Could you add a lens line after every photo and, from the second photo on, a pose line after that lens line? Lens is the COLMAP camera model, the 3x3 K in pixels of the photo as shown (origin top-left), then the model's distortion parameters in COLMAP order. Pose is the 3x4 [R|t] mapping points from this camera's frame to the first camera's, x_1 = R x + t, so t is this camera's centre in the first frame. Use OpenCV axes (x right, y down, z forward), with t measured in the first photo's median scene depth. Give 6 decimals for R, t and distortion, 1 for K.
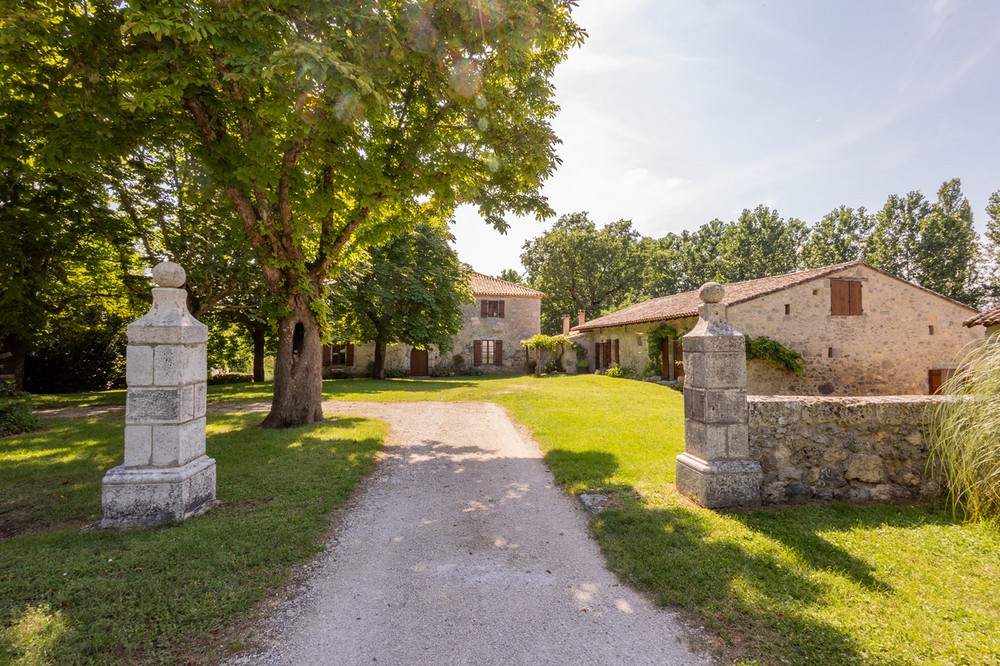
lens RADIAL K [[464.7, 0, 494.0], [0, 464.7, 335.8], [0, 0, 1]] dist [0.015526, 0.000314]
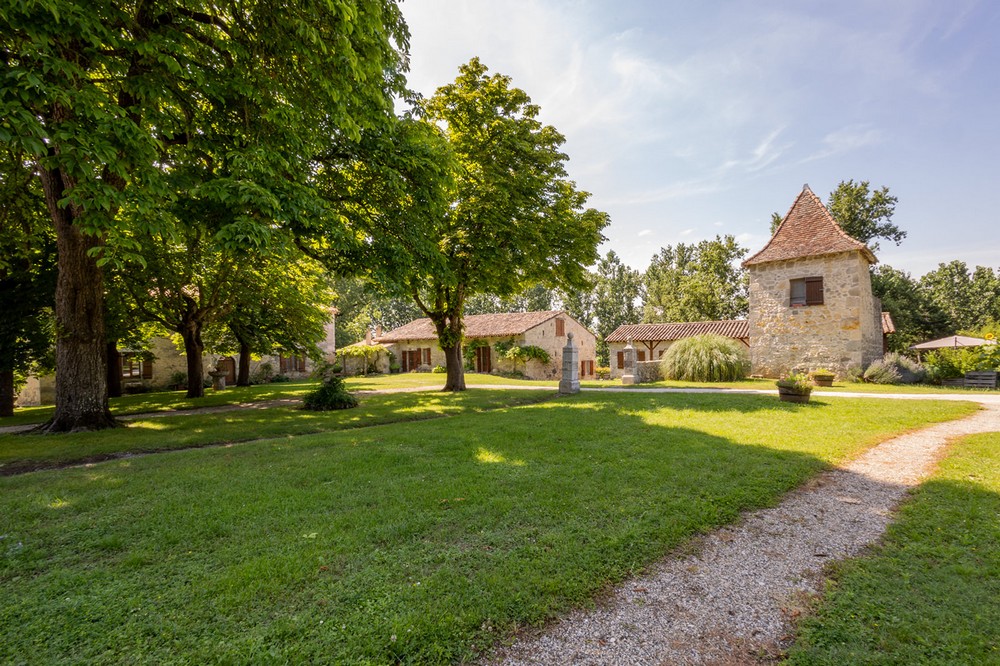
lens RADIAL K [[464.7, 0, 510.6], [0, 464.7, 338.6], [0, 0, 1]] dist [0.015526, 0.000314]
pose [[0.703011, 0.008440, 0.711128, -0.463902], [-0.001074, 0.999941, -0.010806, -0.005188], [-0.711178, 0.006834, 0.702979, -0.159312]]
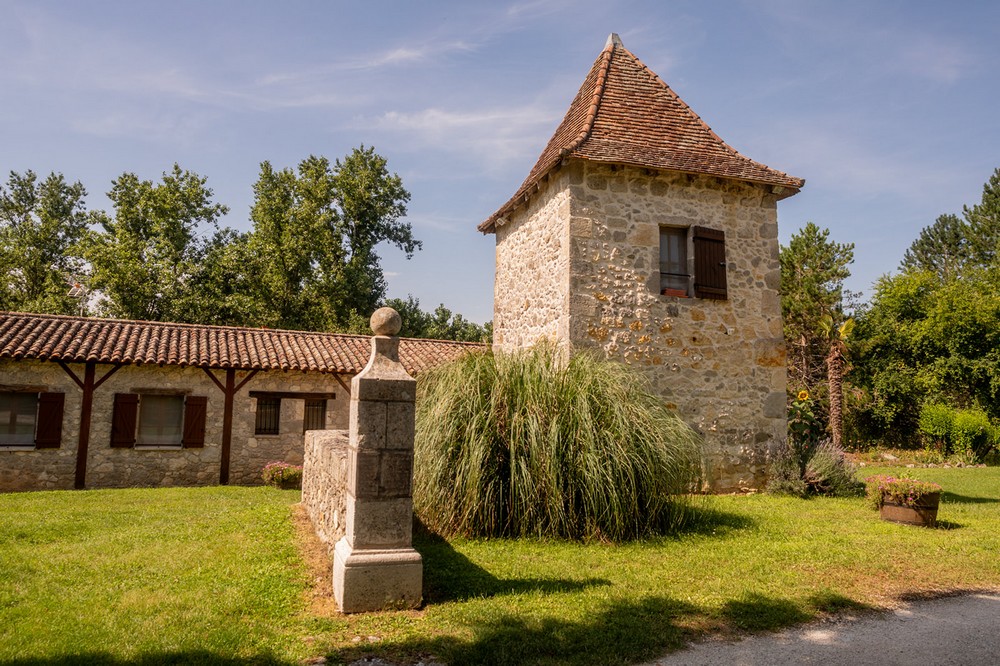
lens RADIAL K [[686.7, 0, 500.4], [0, 686.7, 323.8], [0, 0, 1]] dist [-0.008286, -0.004252]
pose [[-0.242274, 0.105031, 0.964506, -0.090259], [-0.052071, 0.991283, -0.121027, 0.005240], [-0.968810, -0.079545, -0.234693, 0.156433]]
